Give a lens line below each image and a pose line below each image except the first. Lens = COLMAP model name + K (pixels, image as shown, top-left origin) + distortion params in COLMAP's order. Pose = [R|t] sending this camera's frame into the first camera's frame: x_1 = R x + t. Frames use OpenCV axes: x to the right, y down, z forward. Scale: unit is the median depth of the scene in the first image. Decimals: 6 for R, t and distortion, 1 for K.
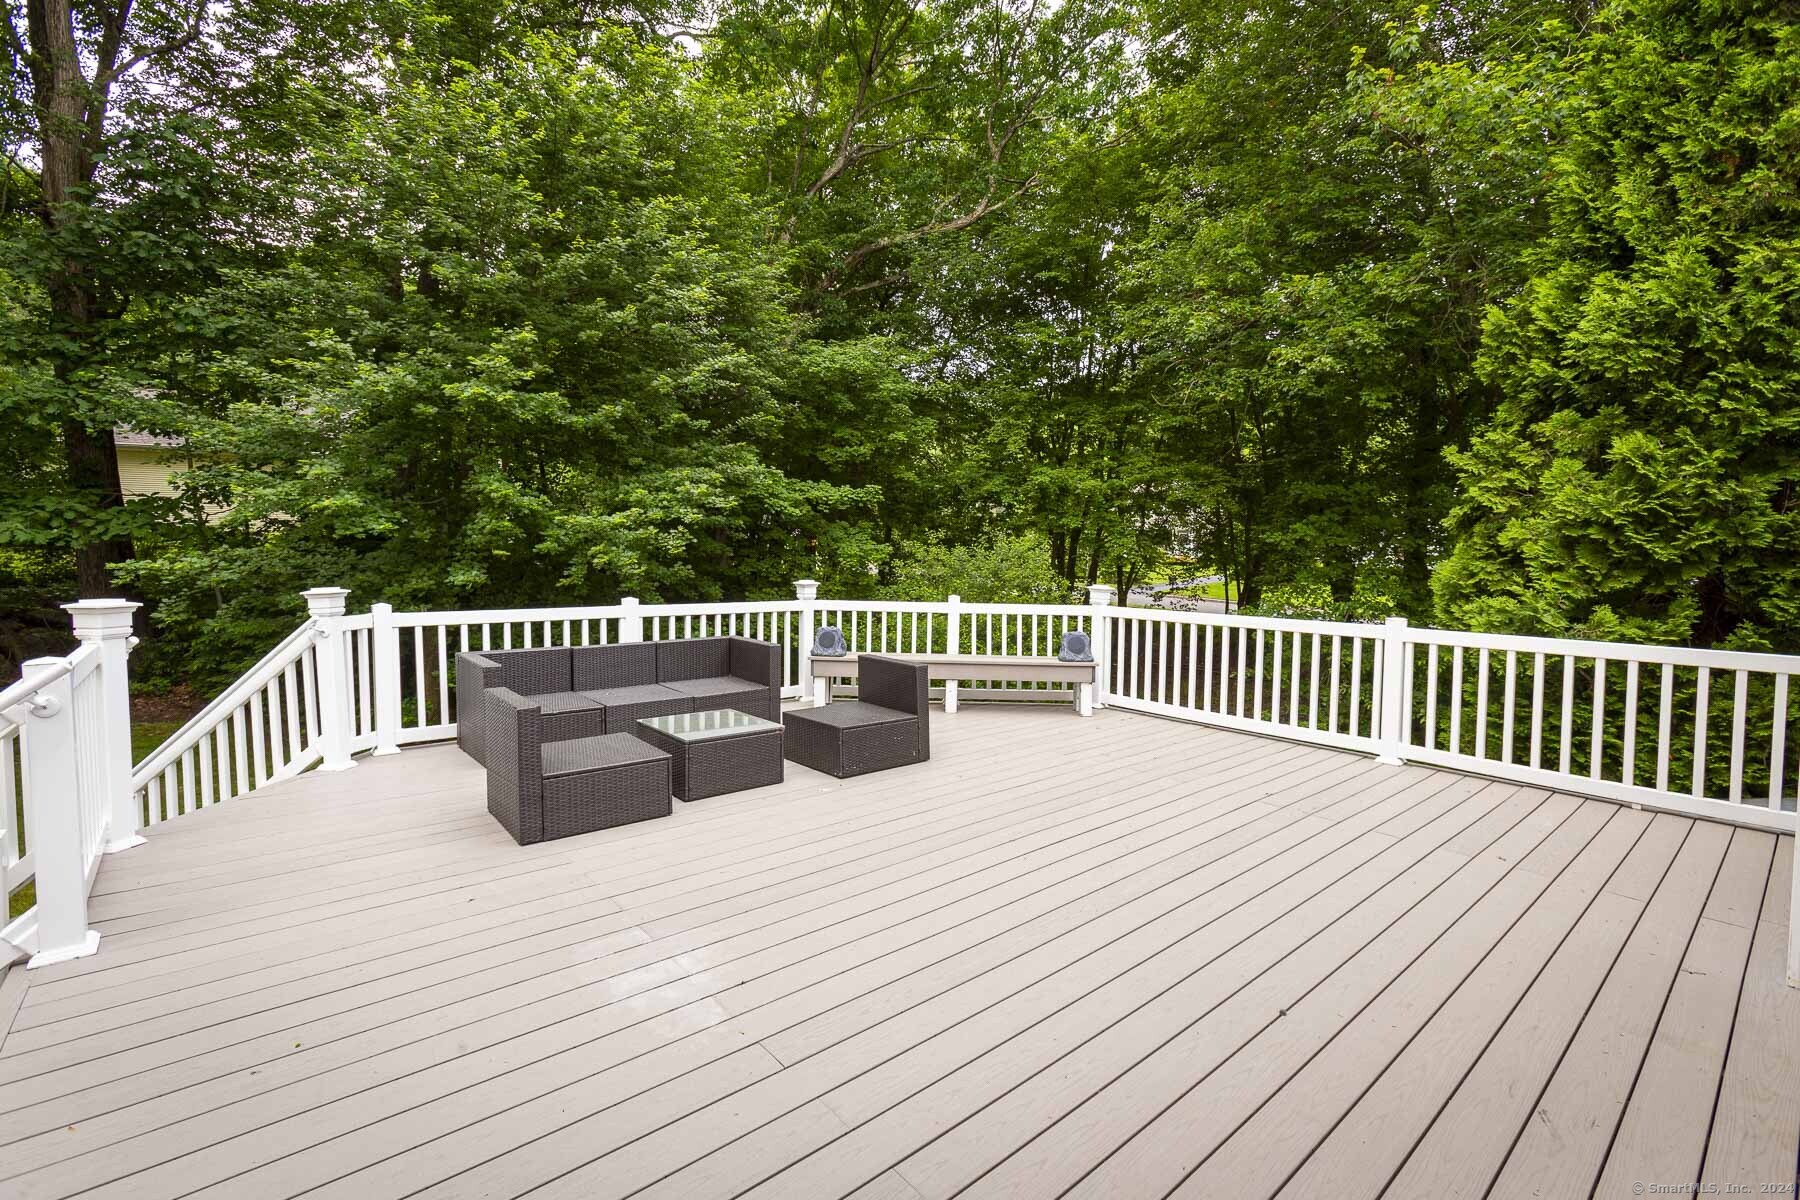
lens RADIAL K [[817.9, 0, 900.9], [0, 817.9, 601.5], [0, 0, 1]] dist [-0.013437, 0.007837]
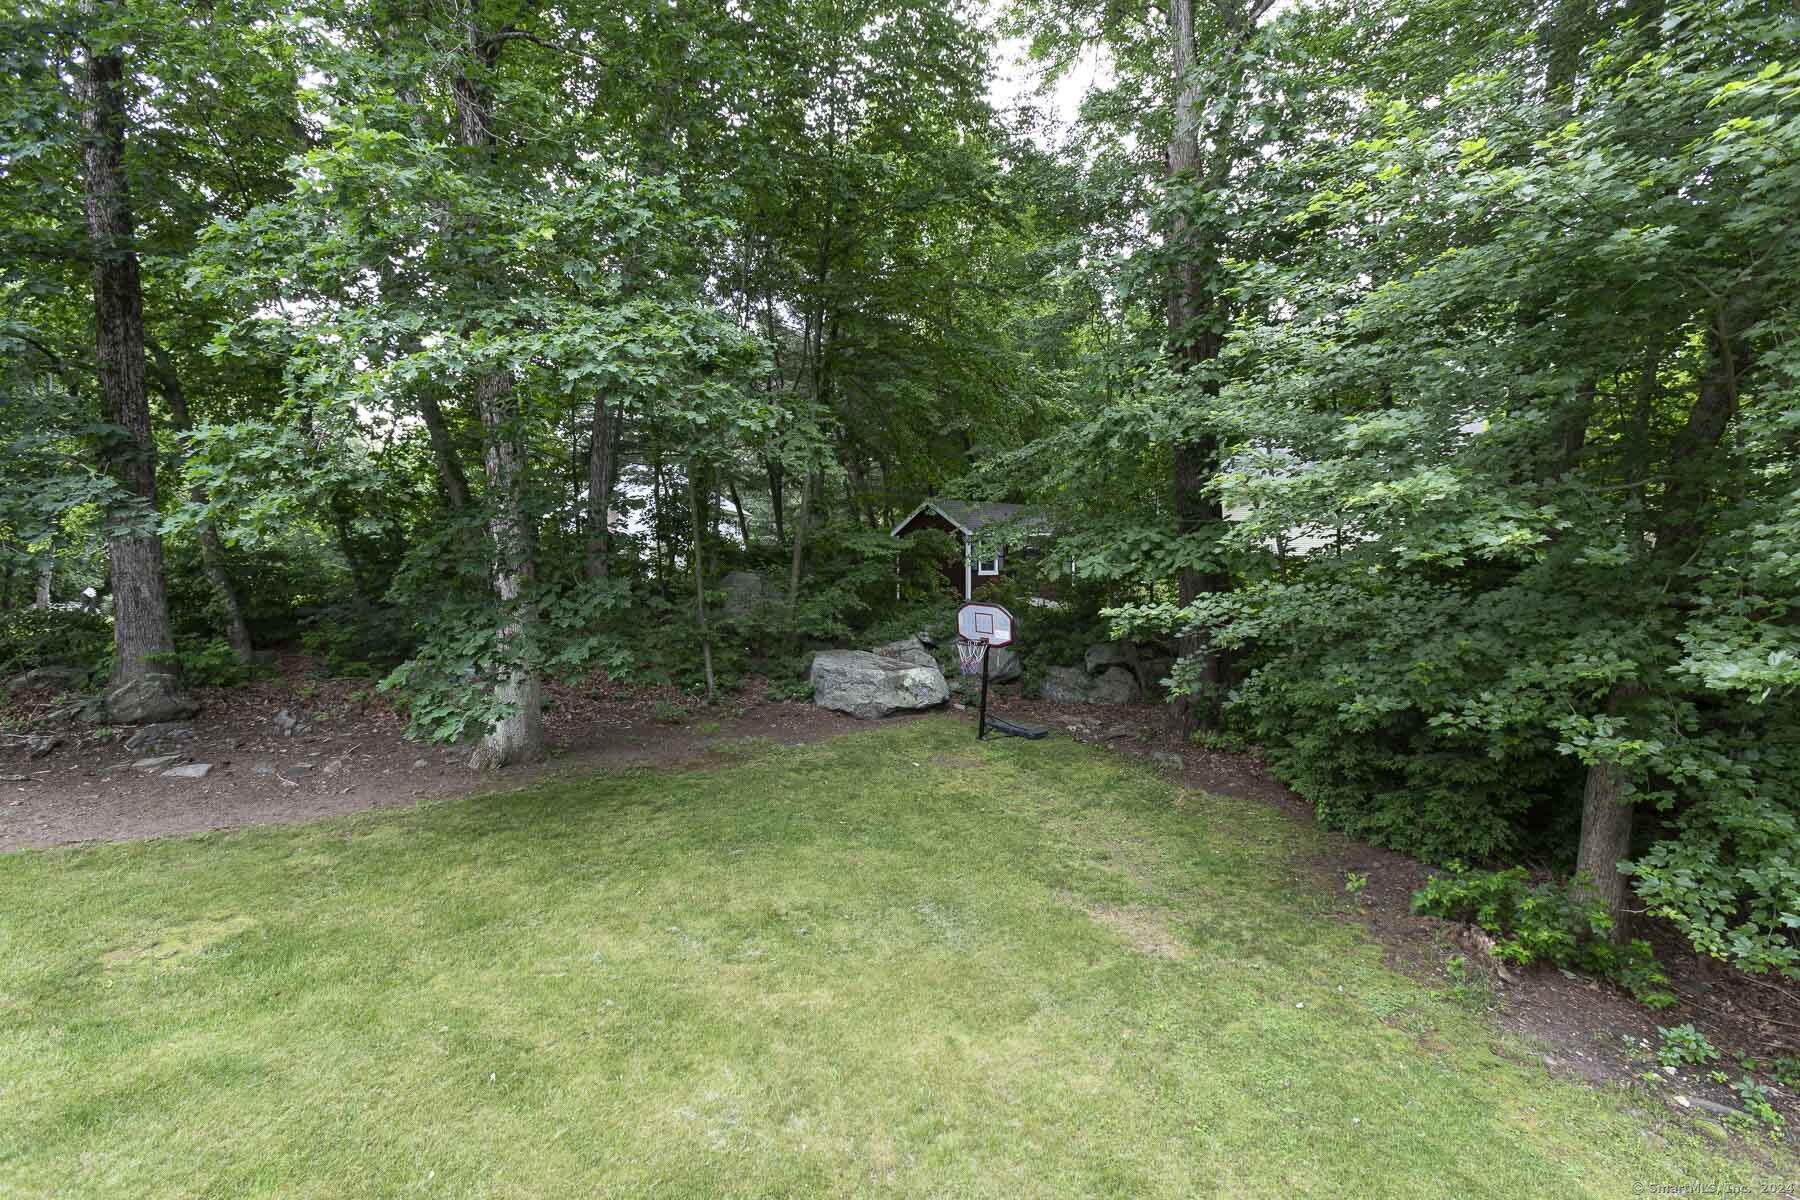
lens RADIAL K [[817.9, 0, 887.2], [0, 817.9, 585.7], [0, 0, 1]] dist [-0.013437, 0.007837]
pose [[0.331768, 0.004848, -0.943348, -0.338165], [-0.056118, 0.998317, -0.014606, -0.042426], [0.941690, 0.057785, 0.331482, 0.548070]]
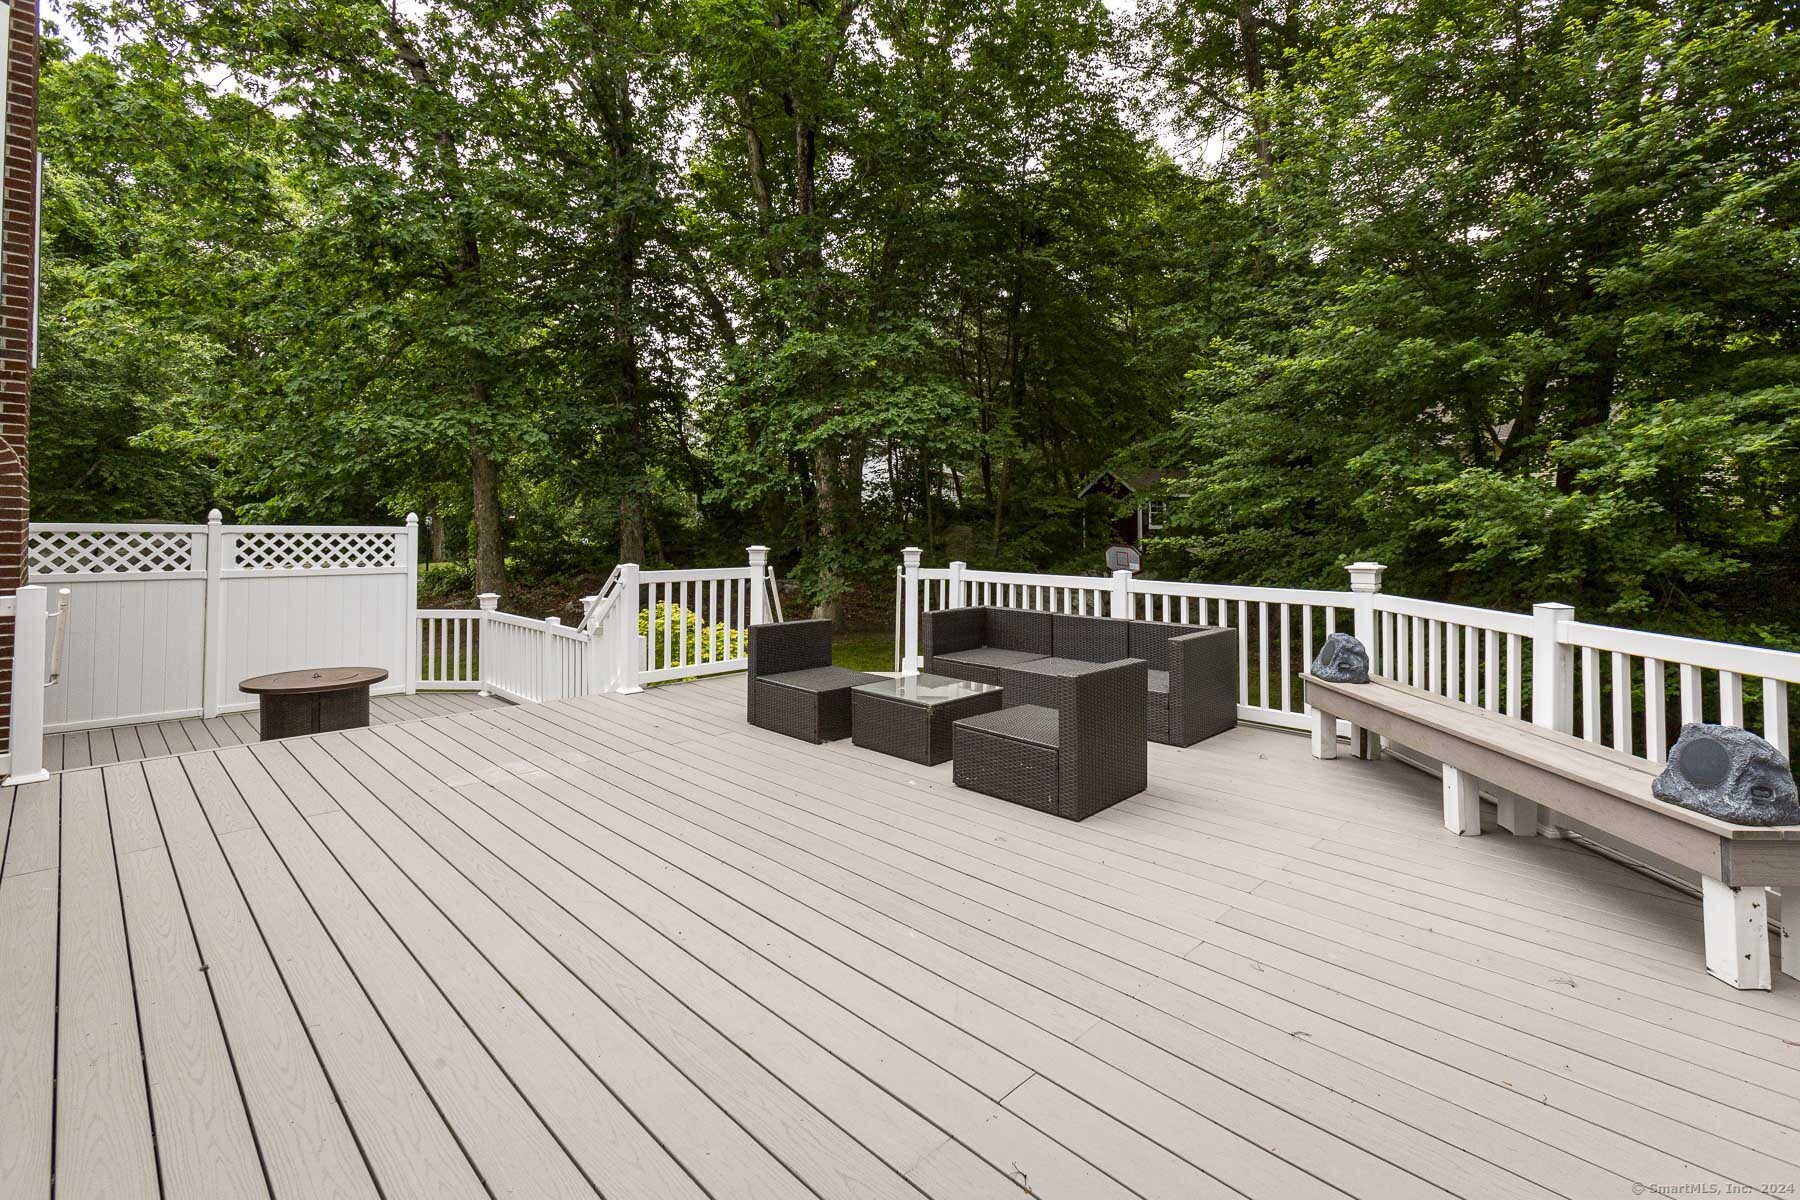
lens RADIAL K [[817.9, 0, 877.0], [0, 817.9, 514.6], [0, 0, 1]] dist [-0.013437, 0.007837]
pose [[0.067688, -0.027947, -0.997315, 0.371833], [-0.067458, 0.997192, -0.032522, -0.012224], [0.995423, 0.069478, 0.065612, 0.419722]]
